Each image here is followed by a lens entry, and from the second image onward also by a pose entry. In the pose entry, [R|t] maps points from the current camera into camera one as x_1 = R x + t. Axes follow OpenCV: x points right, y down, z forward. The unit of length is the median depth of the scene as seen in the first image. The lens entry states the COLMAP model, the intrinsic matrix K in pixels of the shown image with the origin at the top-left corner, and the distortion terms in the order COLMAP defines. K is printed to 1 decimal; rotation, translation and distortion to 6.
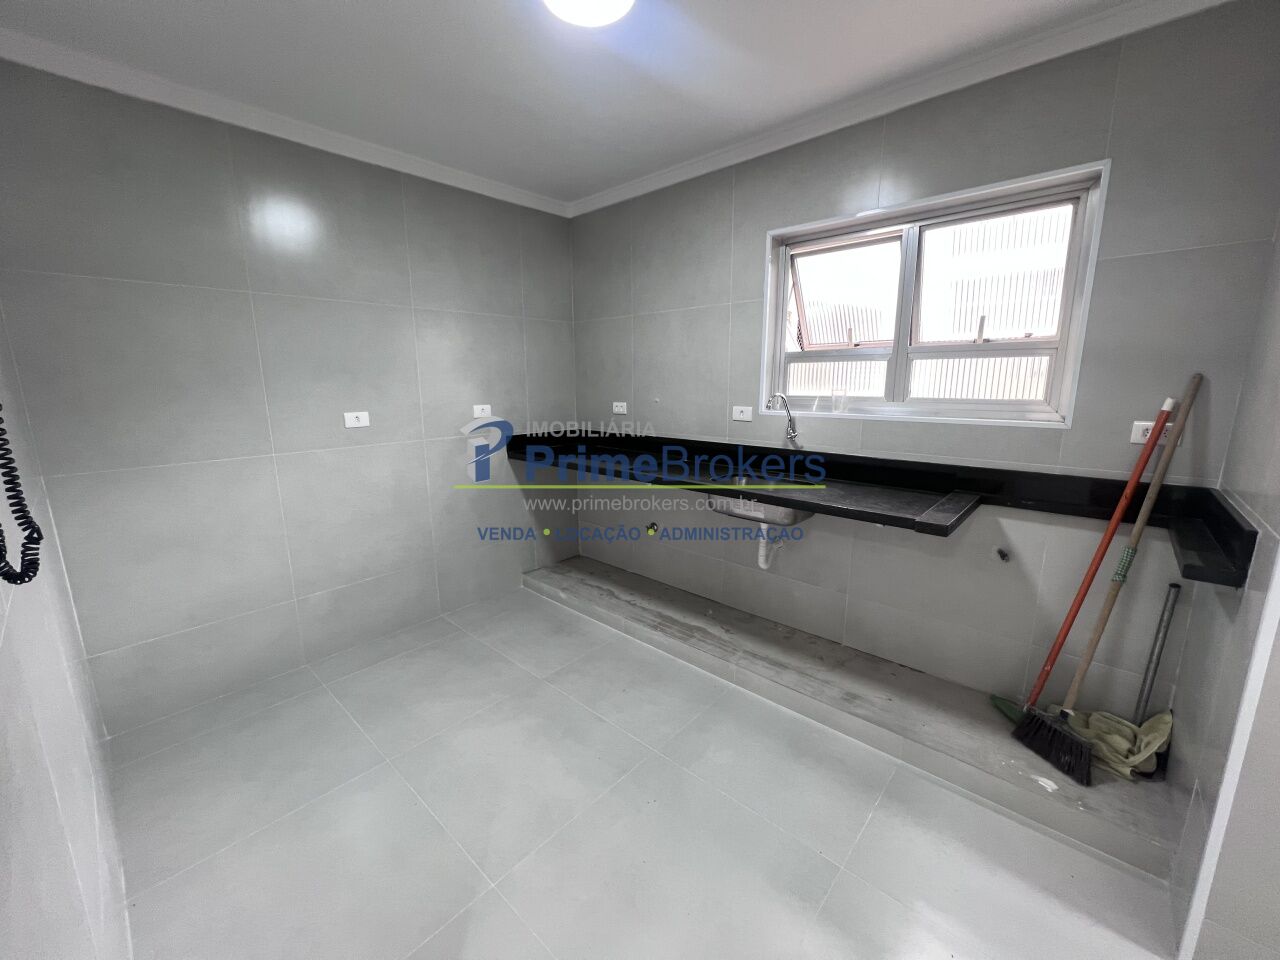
lens RADIAL K [[511.4, 0, 632.4], [0, 511.4, 477.9], [0, 0, 1]] dist [0.002311, 0.000038]
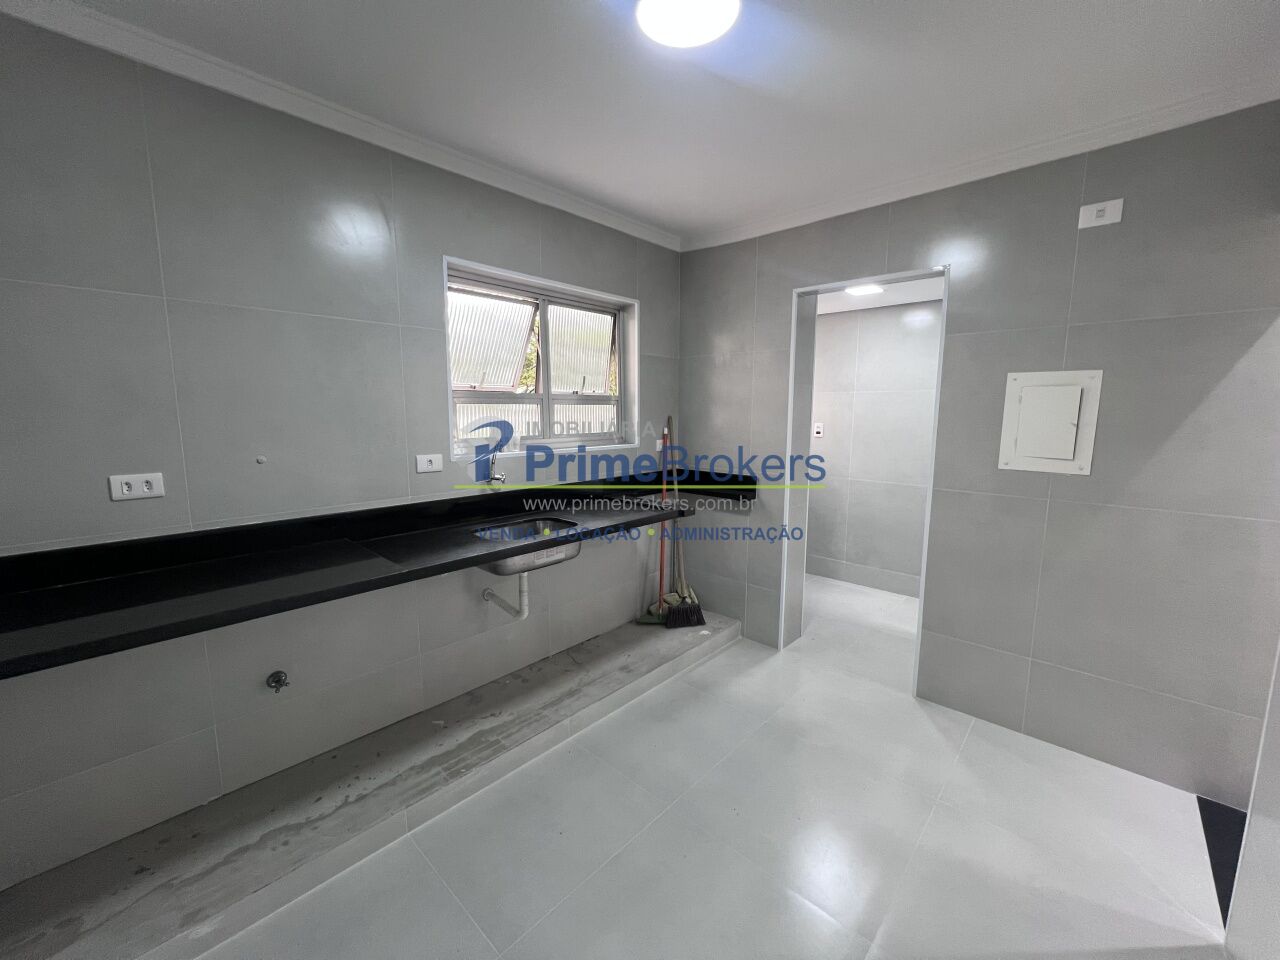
lens RADIAL K [[511.4, 0, 632.4], [0, 511.4, 477.9], [0, 0, 1]] dist [0.002311, 0.000038]
pose [[0.011148, -0.122130, 0.992452, -0.625515], [0.193603, 0.973996, 0.117684, -0.143449], [-0.981017, 0.190830, 0.034503, 0.693786]]
